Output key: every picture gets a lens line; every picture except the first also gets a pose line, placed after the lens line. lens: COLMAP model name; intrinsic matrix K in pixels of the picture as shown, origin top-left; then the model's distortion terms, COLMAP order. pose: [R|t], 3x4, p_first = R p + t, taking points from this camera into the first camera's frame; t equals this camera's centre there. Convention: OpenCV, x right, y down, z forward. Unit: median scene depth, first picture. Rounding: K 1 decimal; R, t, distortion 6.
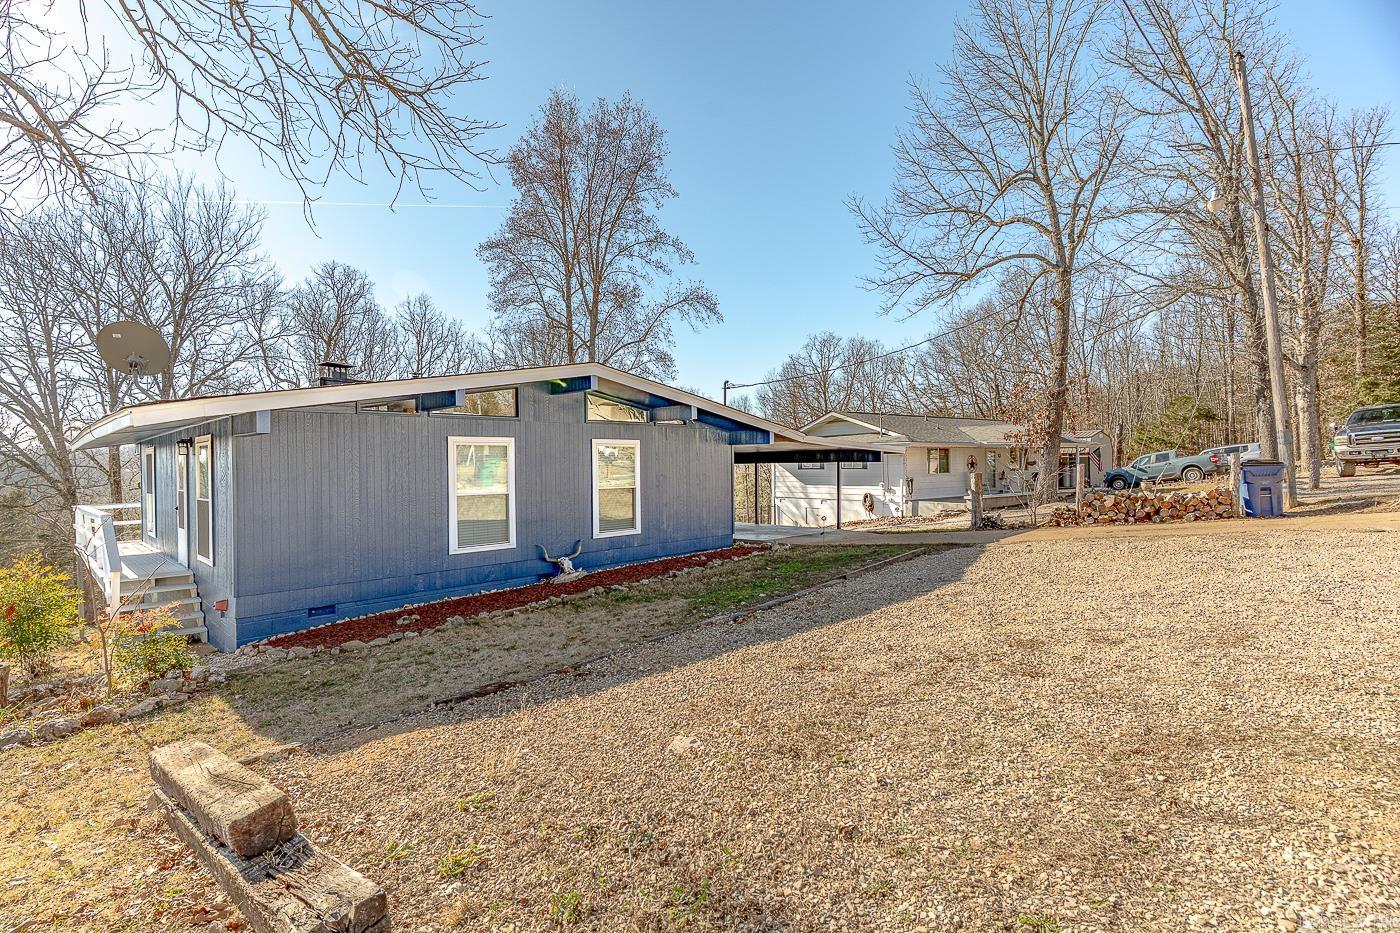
lens RADIAL K [[680.3, 0, 701.1], [0, 680.3, 467.9], [0, 0, 1]] dist [0.000120, 0.000489]
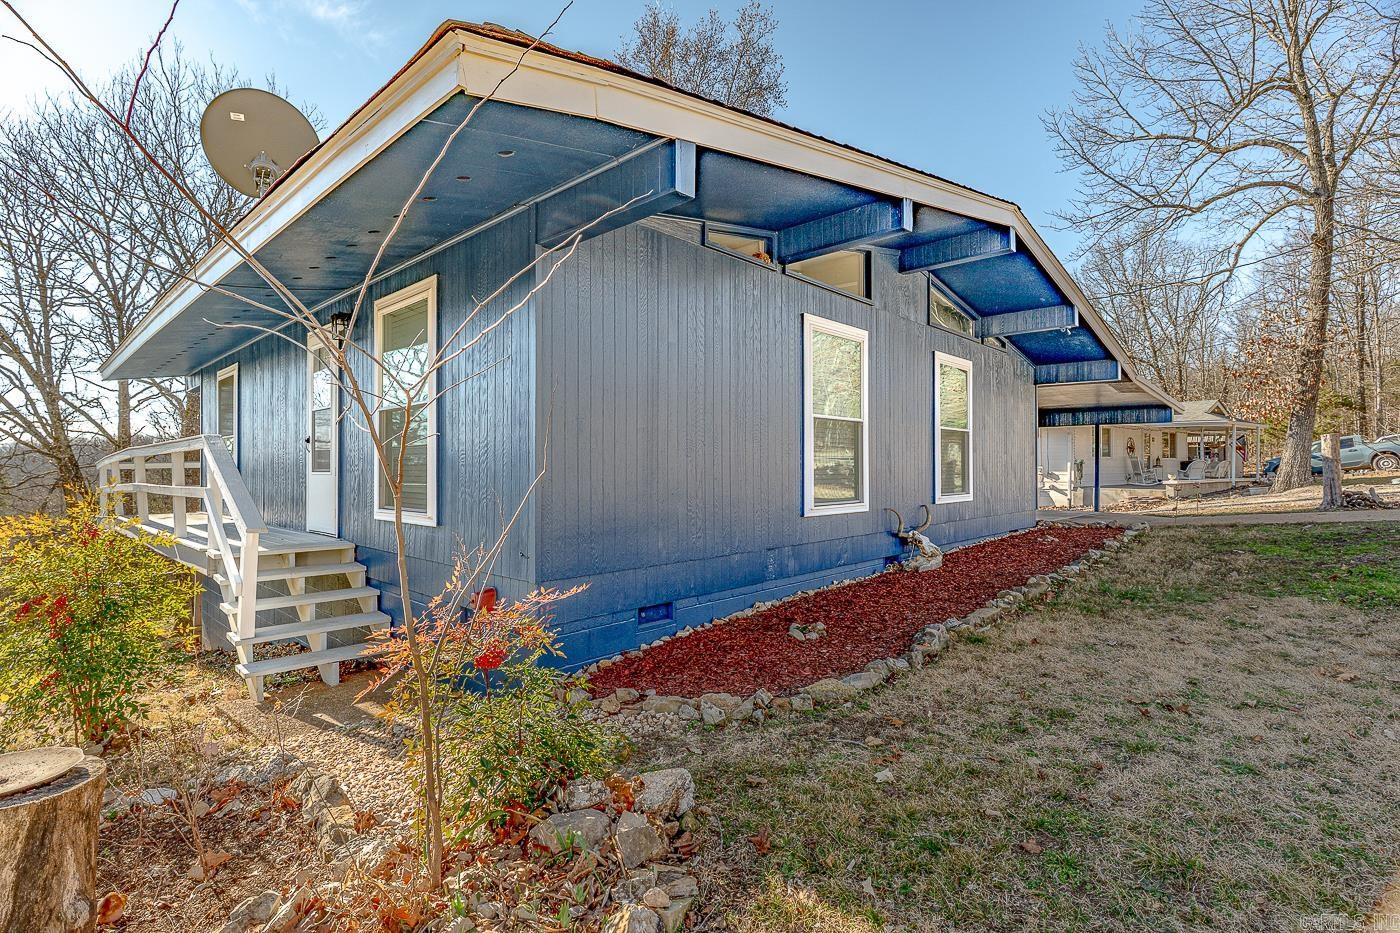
lens RADIAL K [[680.3, 0, 697.3], [0, 680.3, 464.3], [0, 0, 1]] dist [0.000120, 0.000489]
pose [[0.999759, 0.011249, 0.018862, -0.383290], [-0.011007, 0.999856, -0.012882, 0.073824], [-0.019004, 0.012671, 0.999739, 0.343649]]
